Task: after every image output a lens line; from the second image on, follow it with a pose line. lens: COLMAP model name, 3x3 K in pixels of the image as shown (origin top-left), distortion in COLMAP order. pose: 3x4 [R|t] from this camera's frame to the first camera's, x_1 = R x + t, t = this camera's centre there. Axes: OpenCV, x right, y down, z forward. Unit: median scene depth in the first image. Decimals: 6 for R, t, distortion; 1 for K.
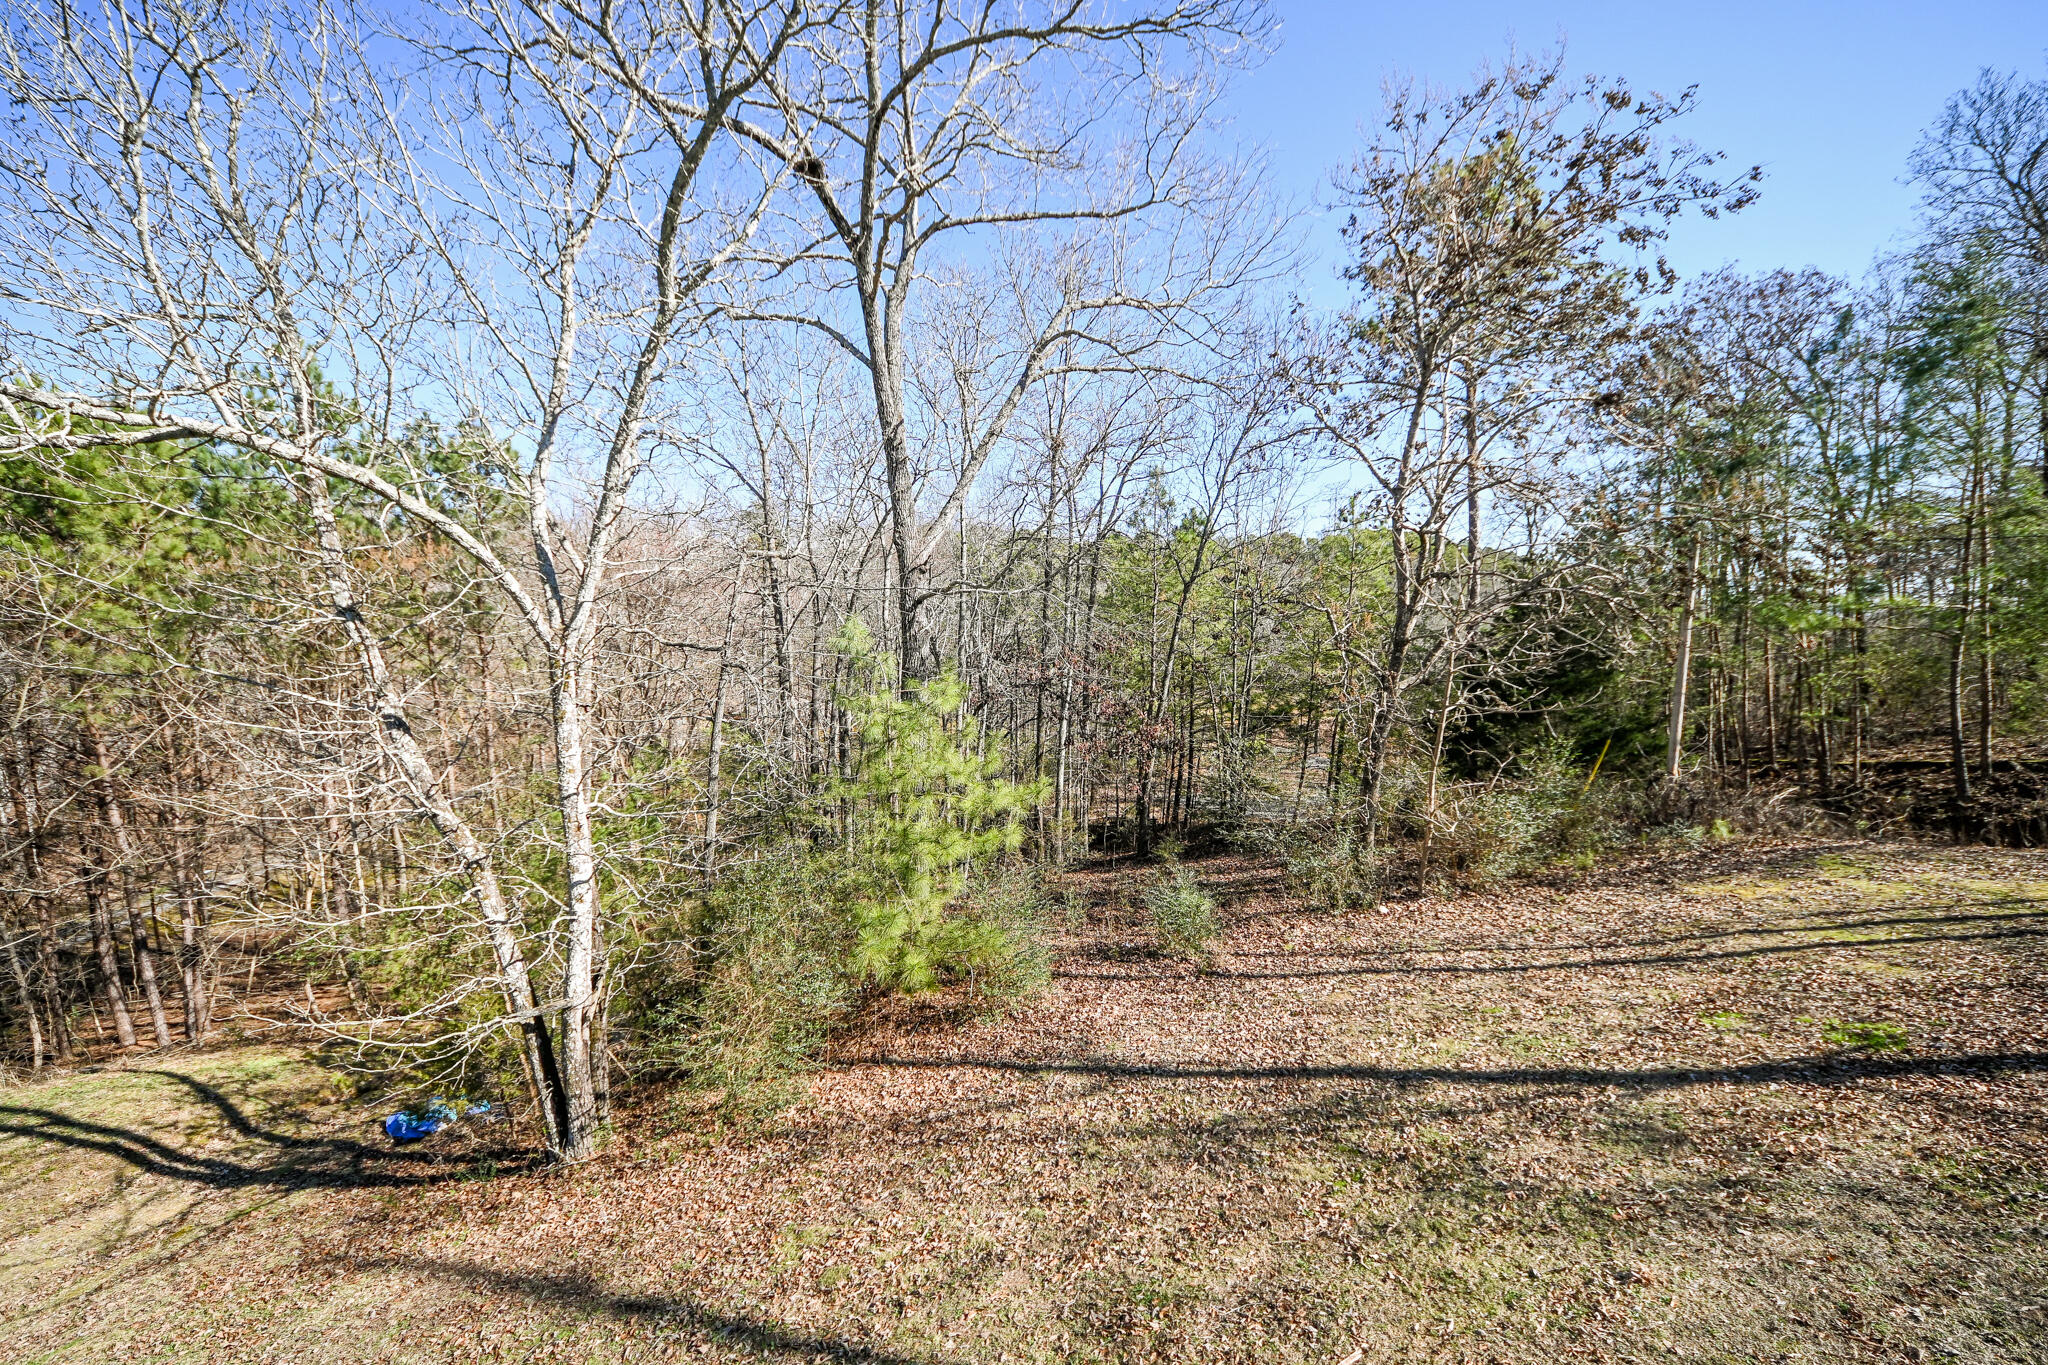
lens RADIAL K [[744.1, 0, 995.6], [0, 744.1, 685.2], [0, 0, 1]] dist [0.000372, -0.006233]
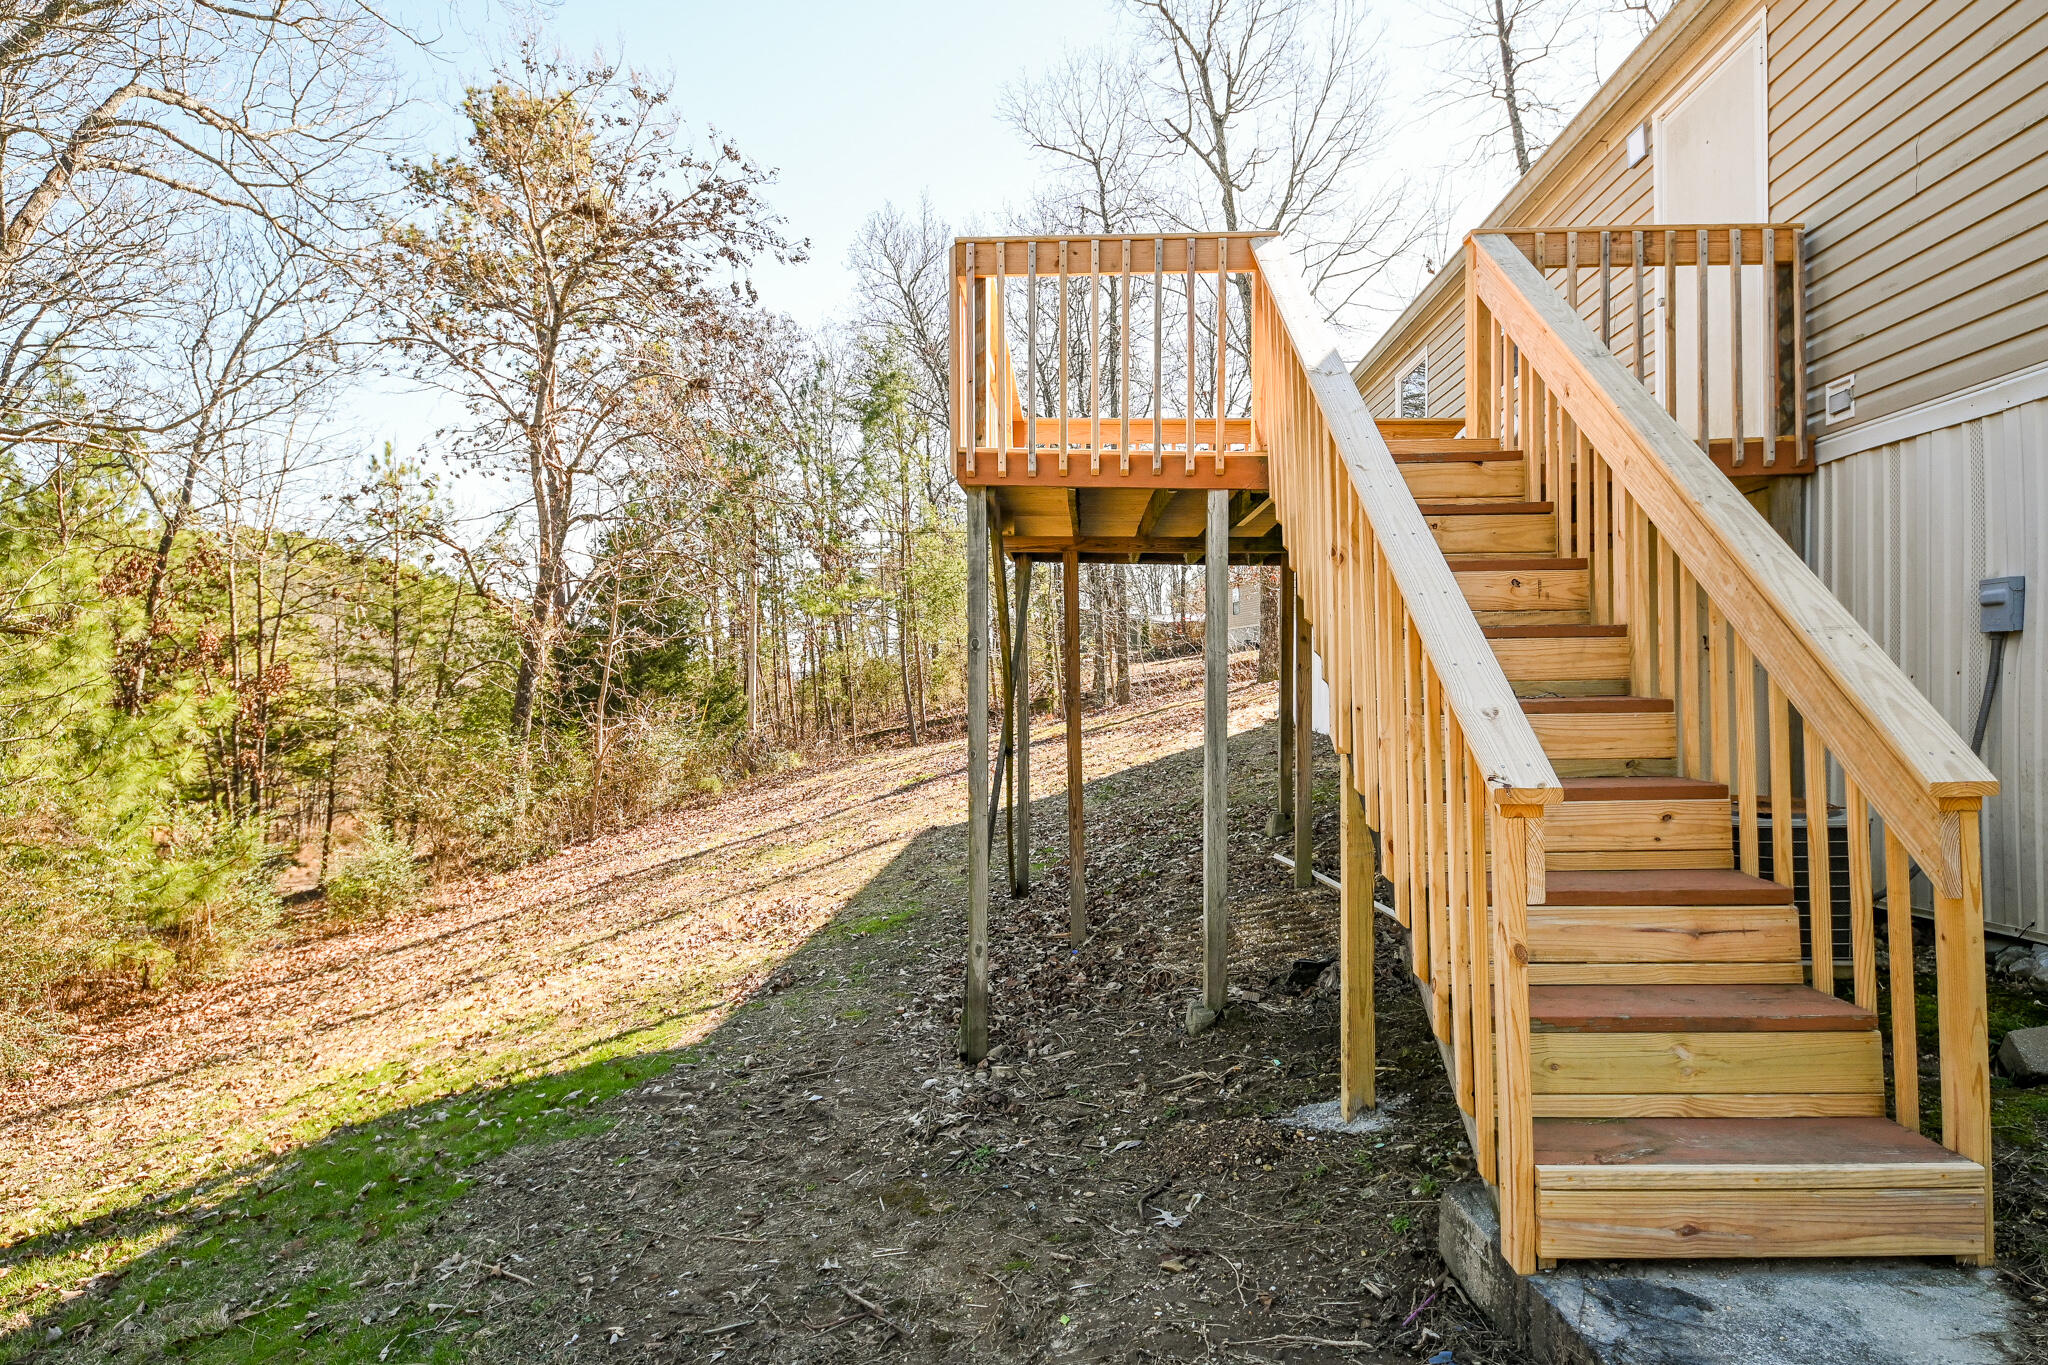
lens RADIAL K [[1123.2, 0, 1024.0], [0, 1123.2, 682.5], [0, 0, 1]] dist [0.038206, -0.035010]
pose [[0.498467, -0.002634, 0.866905, -0.515786], [0.078951, 0.995978, -0.042370, 0.220197], [-0.863306, 0.089563, 0.496670, -0.299177]]
